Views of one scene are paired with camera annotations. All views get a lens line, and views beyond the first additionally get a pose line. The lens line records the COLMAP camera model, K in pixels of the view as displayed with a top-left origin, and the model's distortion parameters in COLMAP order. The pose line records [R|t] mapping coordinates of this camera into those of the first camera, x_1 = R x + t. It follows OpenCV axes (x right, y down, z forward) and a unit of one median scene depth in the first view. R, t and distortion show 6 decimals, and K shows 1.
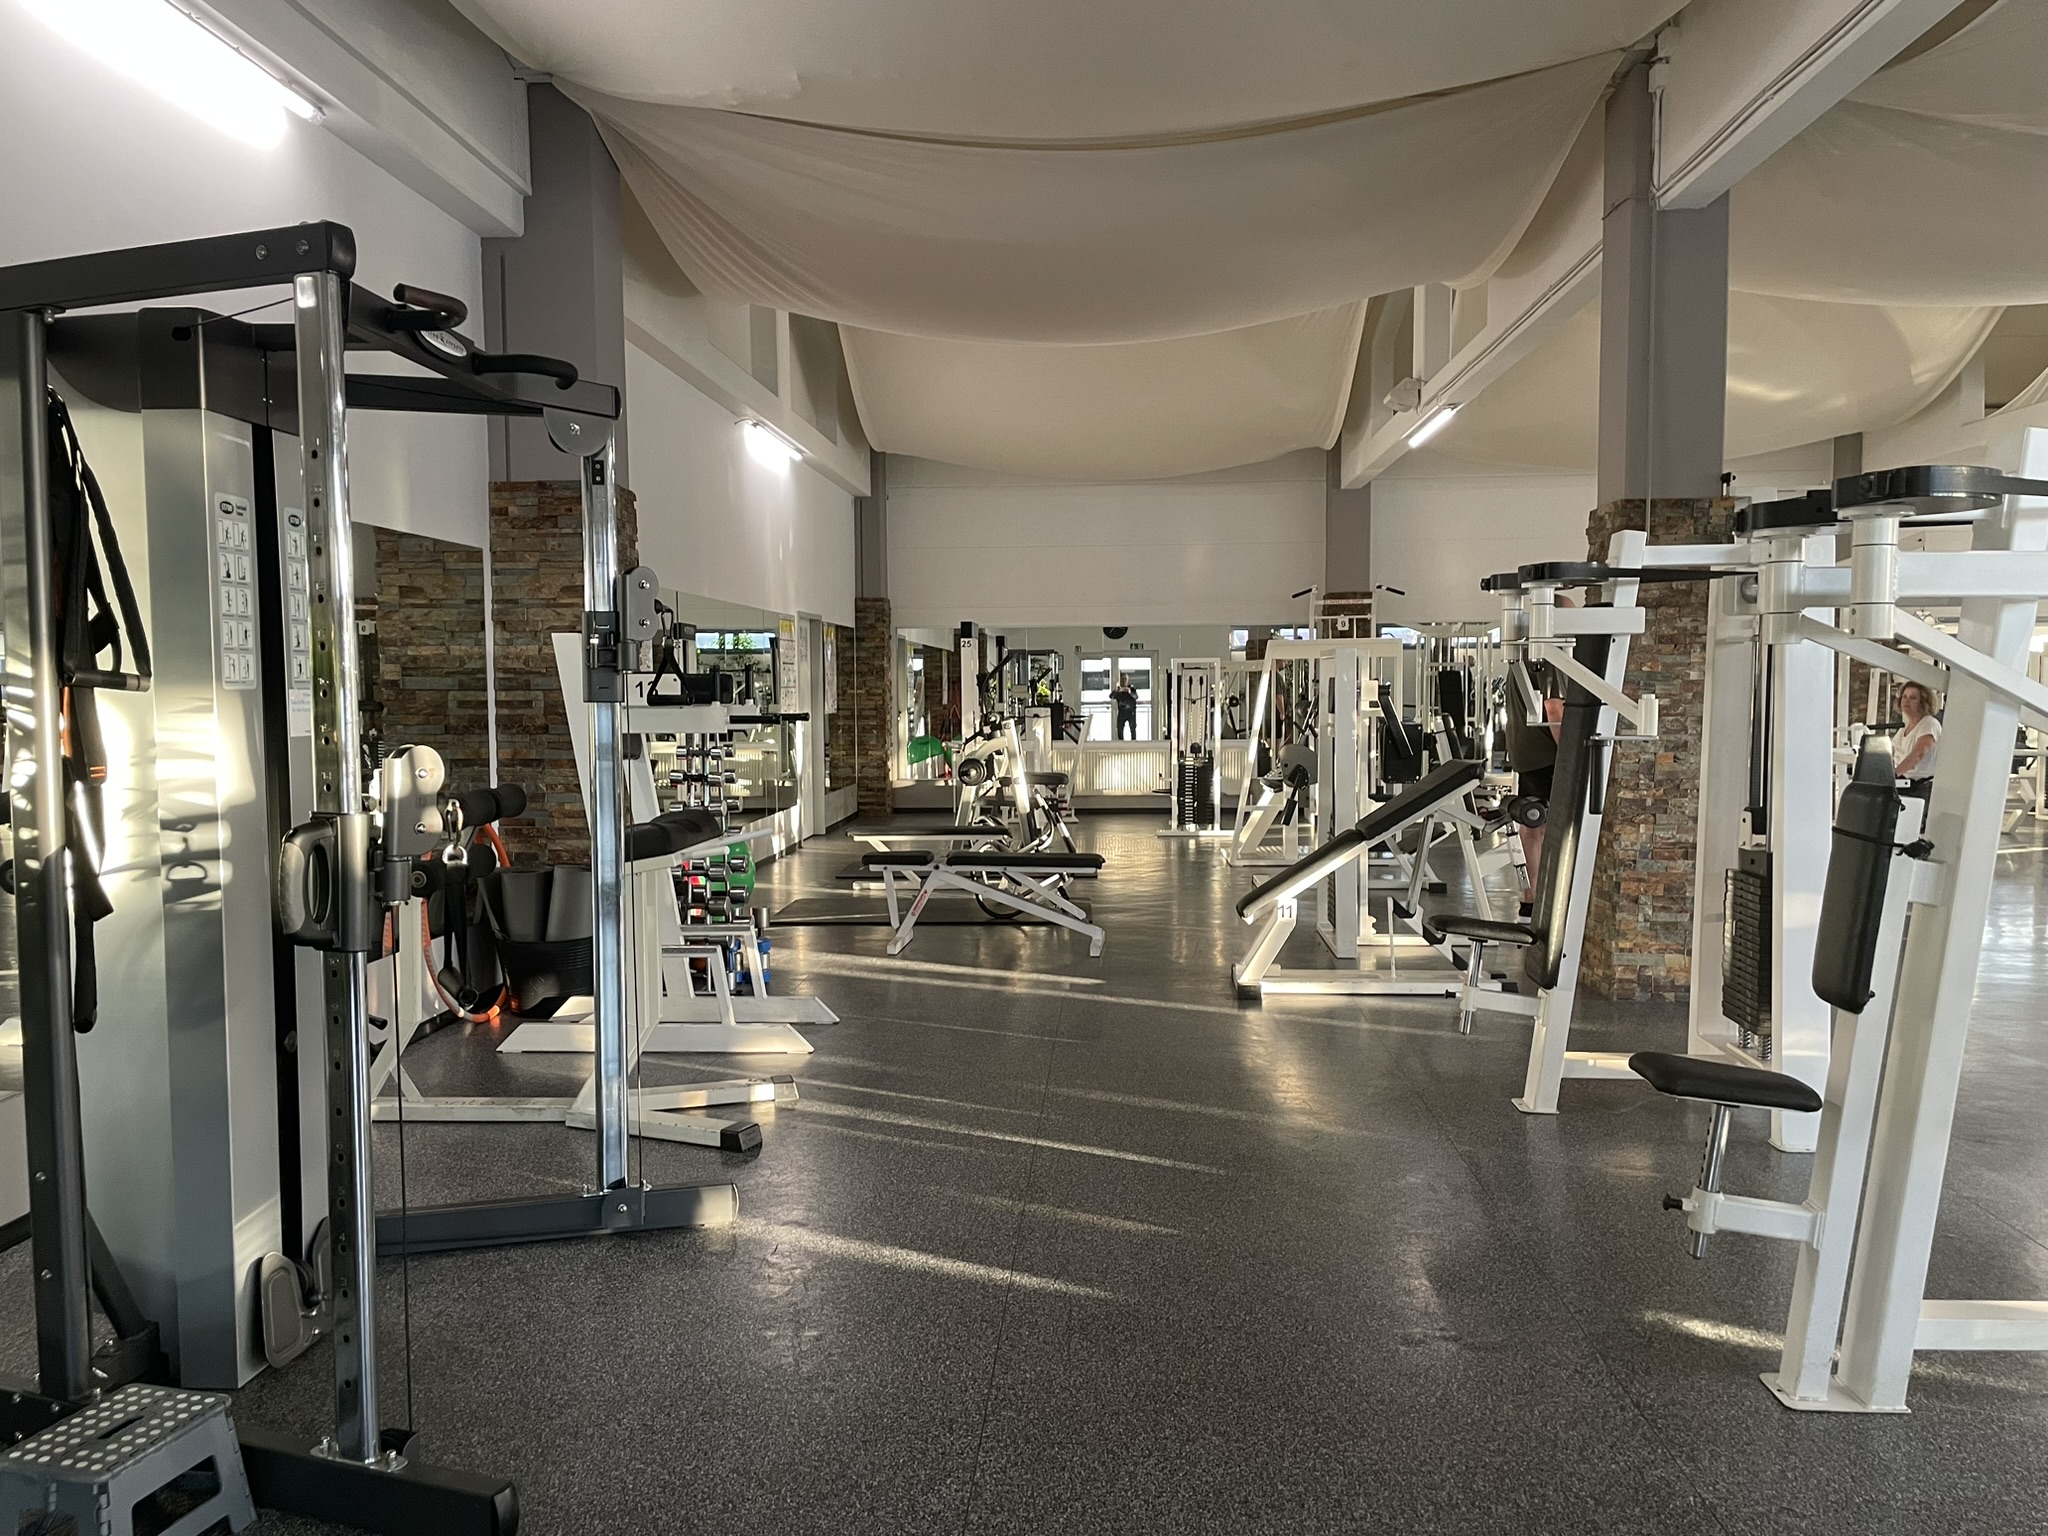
lens RADIAL K [[1545.0, 0, 1036.6], [0, 1545.0, 774.3], [0, 0, 1]] dist [0.088791, -0.110066]
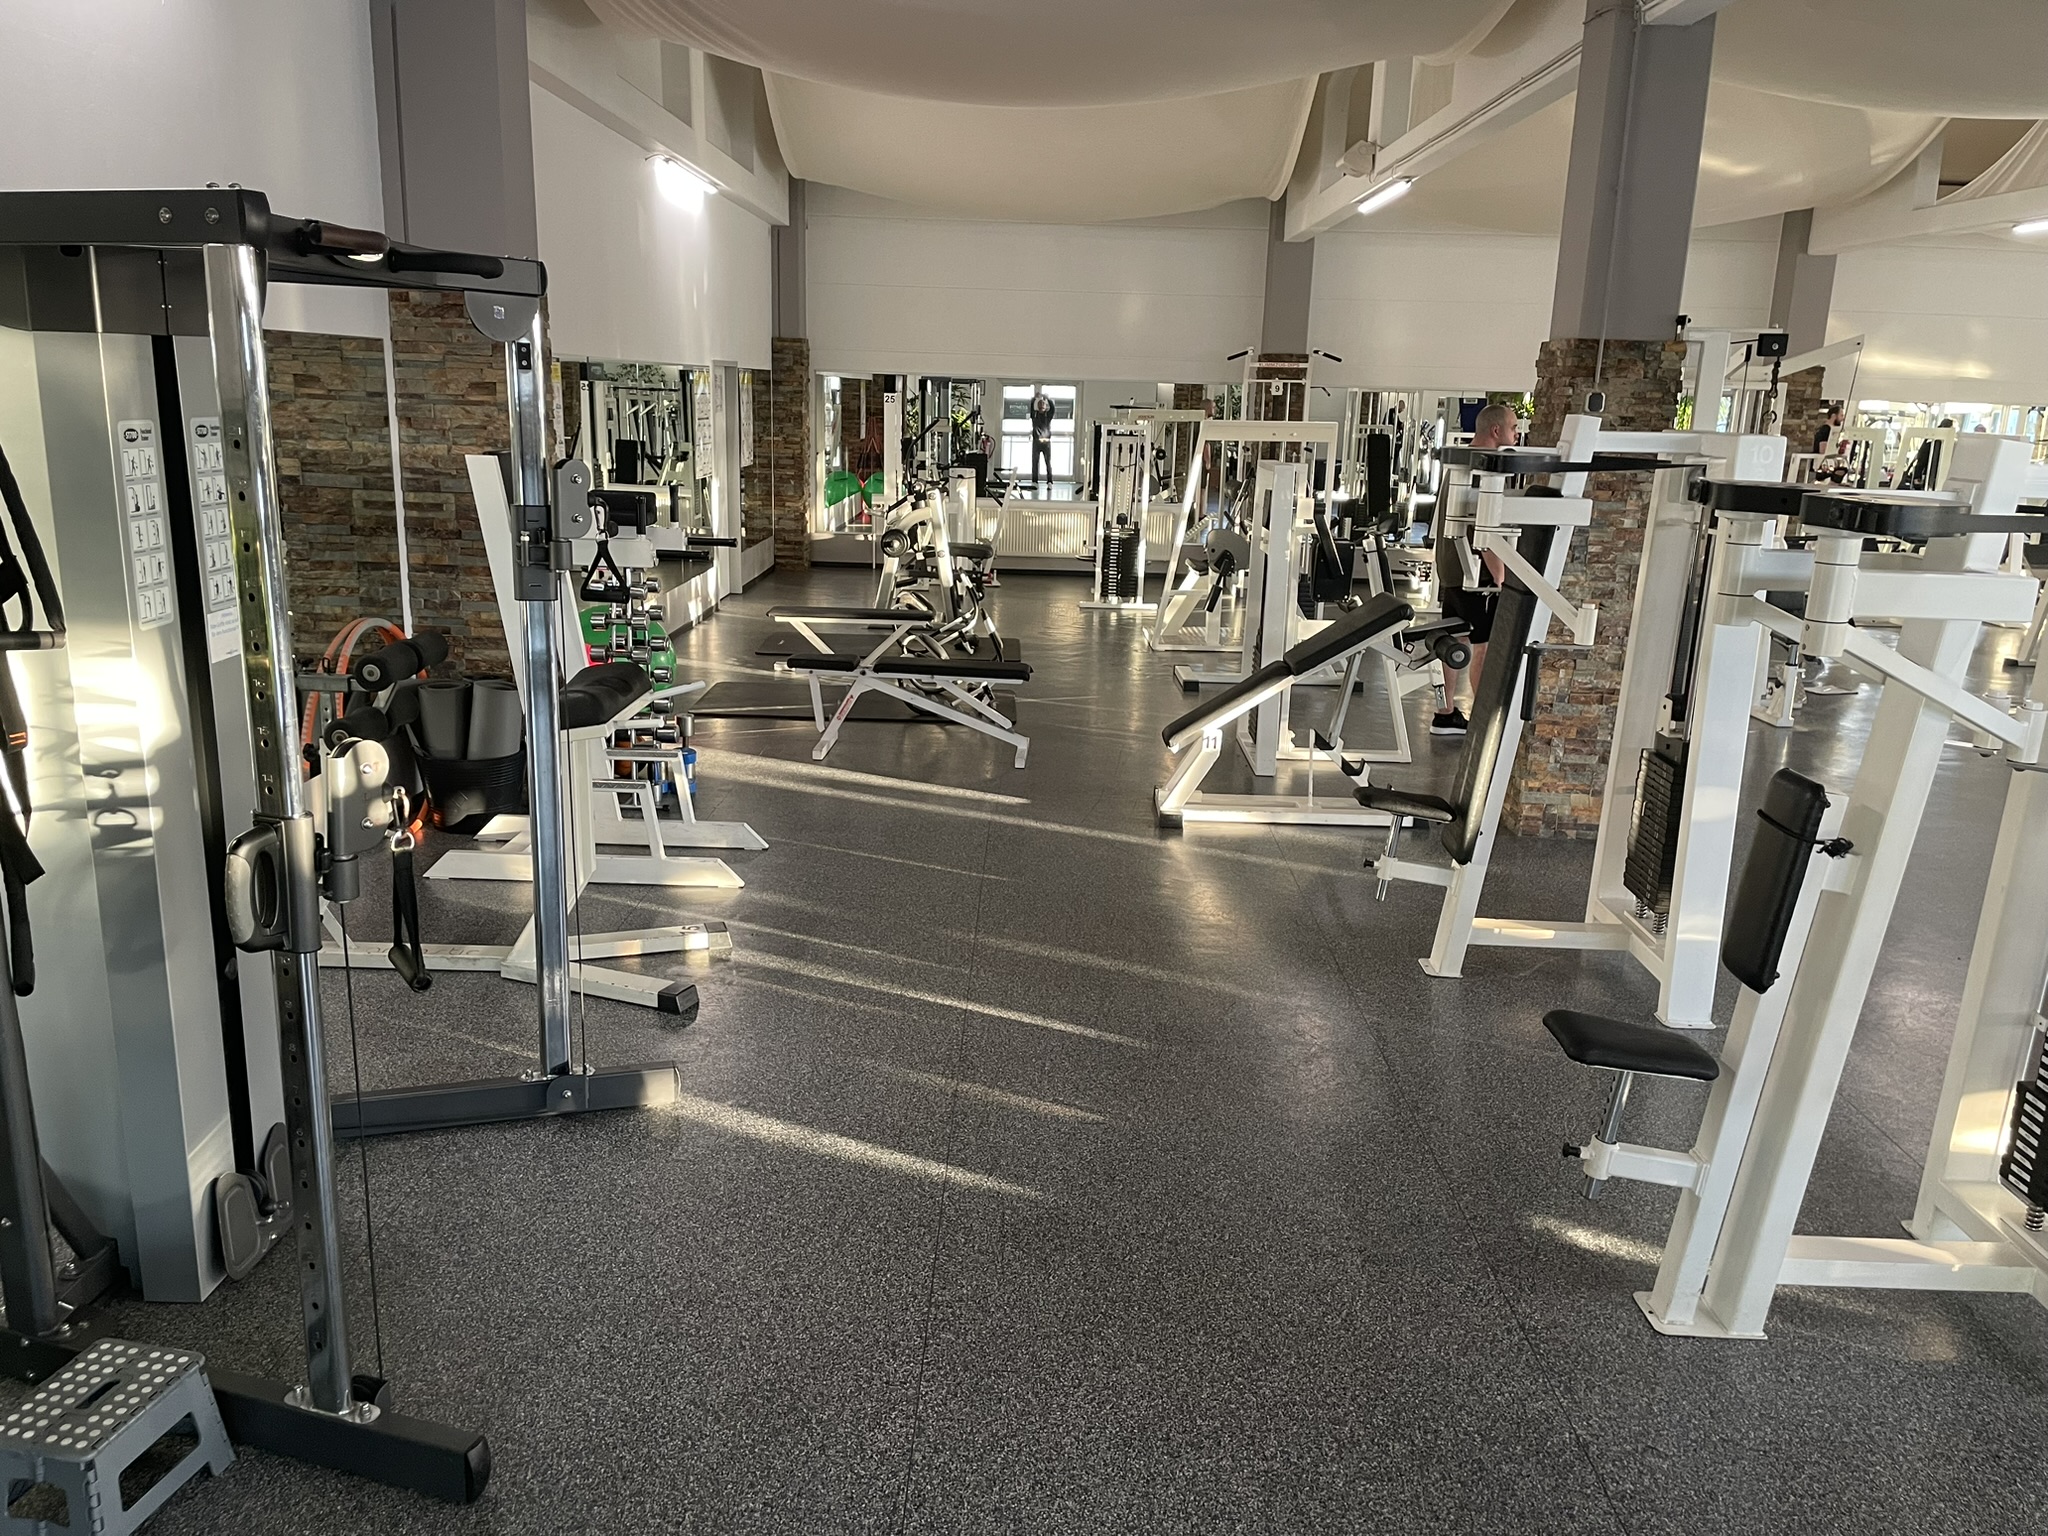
lens RADIAL K [[1545.0, 0, 1036.6], [0, 1545.0, 774.3], [0, 0, 1]] dist [0.088791, -0.110066]
pose [[0.997941, 0.024562, 0.059255, -0.017975], [-0.034884, 0.983047, 0.180005, -0.098625], [-0.053830, -0.181701, 0.981879, 0.010357]]
